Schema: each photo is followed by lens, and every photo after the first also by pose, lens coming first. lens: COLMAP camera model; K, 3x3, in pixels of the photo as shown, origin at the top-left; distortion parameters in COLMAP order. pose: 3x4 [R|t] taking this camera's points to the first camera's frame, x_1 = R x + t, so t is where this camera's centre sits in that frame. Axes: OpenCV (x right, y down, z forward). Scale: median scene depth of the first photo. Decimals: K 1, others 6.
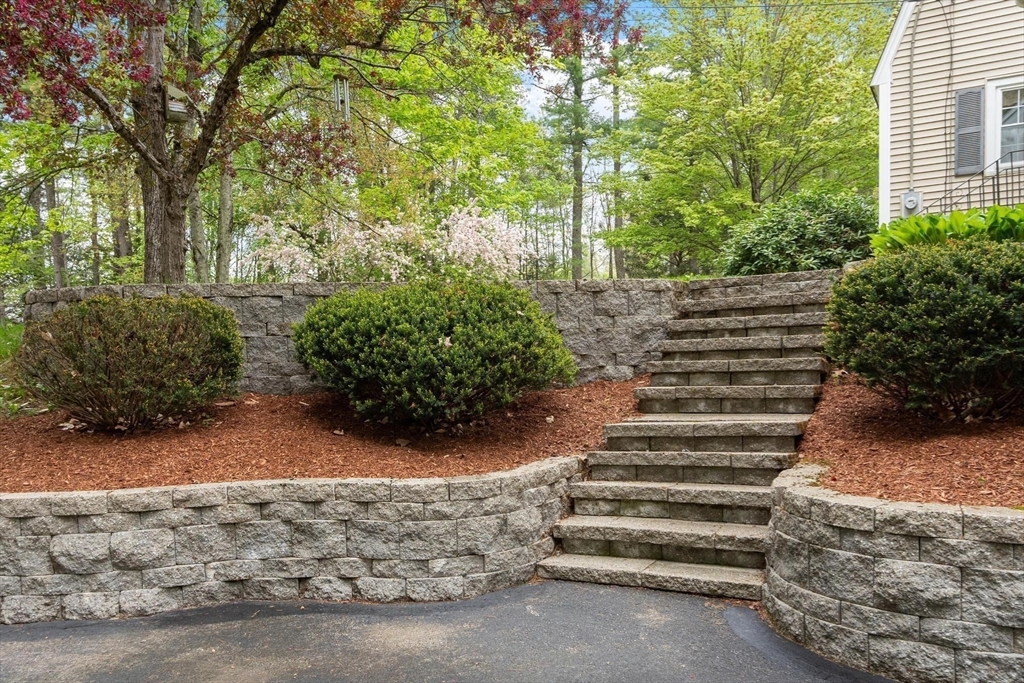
lens RADIAL K [[821.1, 0, 511.8], [0, 821.1, 350.1], [0, 0, 1]] dist [0.000579, 0.004822]
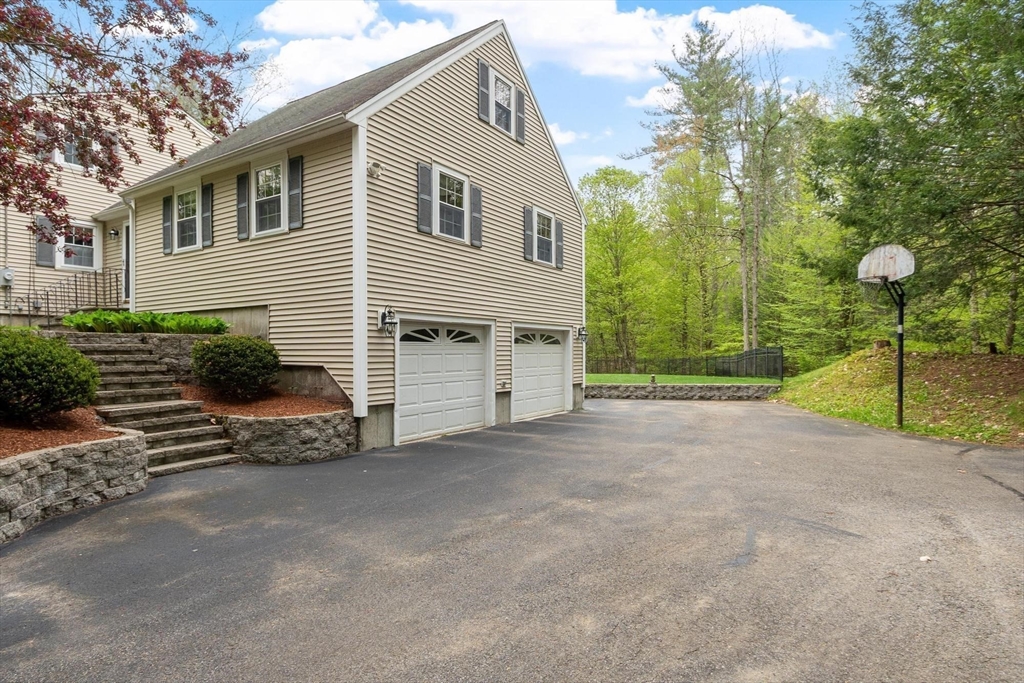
lens RADIAL K [[553.5, 0, 510.8], [0, 553.5, 345.7], [0, 0, 1]] dist [-0.000588, -0.000188]
pose [[0.059525, 0.043768, 0.997267, -1.448082], [-0.002031, 0.999042, -0.043725, -0.011578], [-0.998225, 0.000578, 0.059556, -0.047828]]
